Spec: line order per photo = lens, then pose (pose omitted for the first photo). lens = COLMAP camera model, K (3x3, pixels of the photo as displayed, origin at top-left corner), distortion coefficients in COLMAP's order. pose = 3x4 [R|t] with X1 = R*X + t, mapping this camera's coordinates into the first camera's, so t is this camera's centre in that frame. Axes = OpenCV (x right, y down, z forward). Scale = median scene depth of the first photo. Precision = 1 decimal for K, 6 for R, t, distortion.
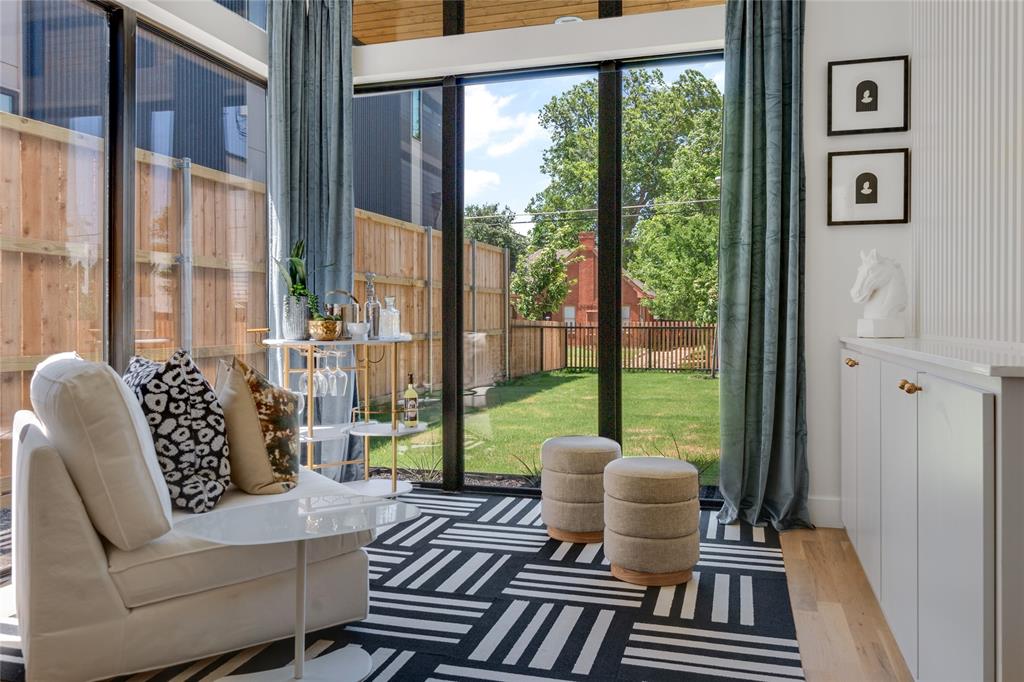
lens RADIAL K [[784.3, 0, 511.6], [0, 784.3, 316.0], [0, 0, 1]] dist [-0.001117, 0.001053]
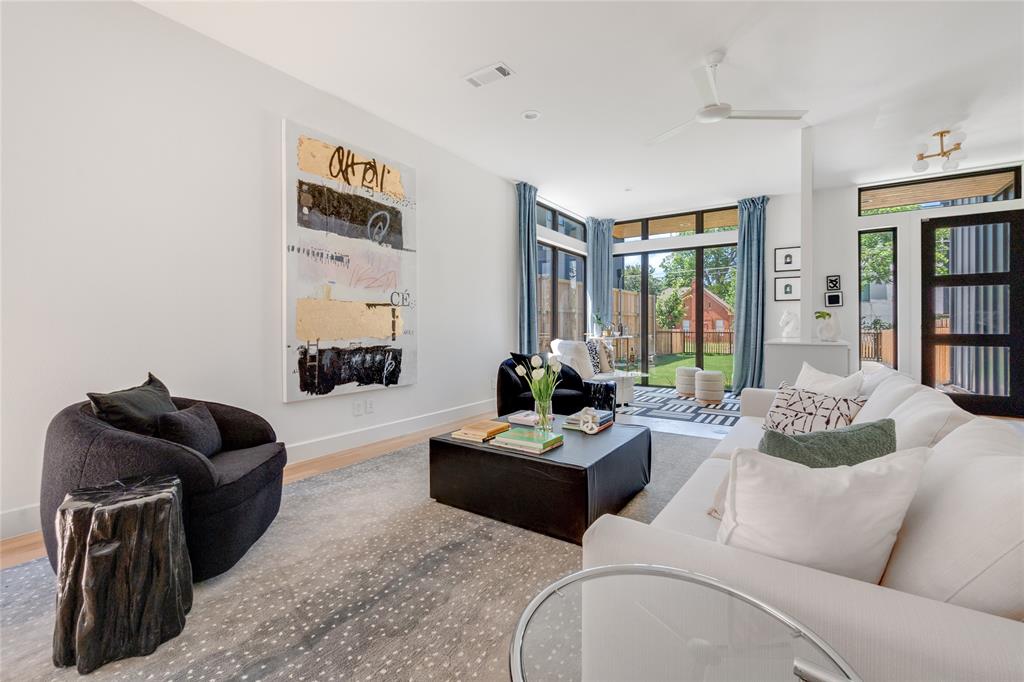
lens RADIAL K [[442.2, 0, 513.3], [0, 442.2, 323.8], [0, 0, 1]] dist [-0.000259, 0.000002]
pose [[0.955390, -0.001385, -0.295343, -0.062826], [0.000697, 0.999997, -0.002433, -0.021189], [0.295346, 0.002119, 0.955388, -0.917181]]
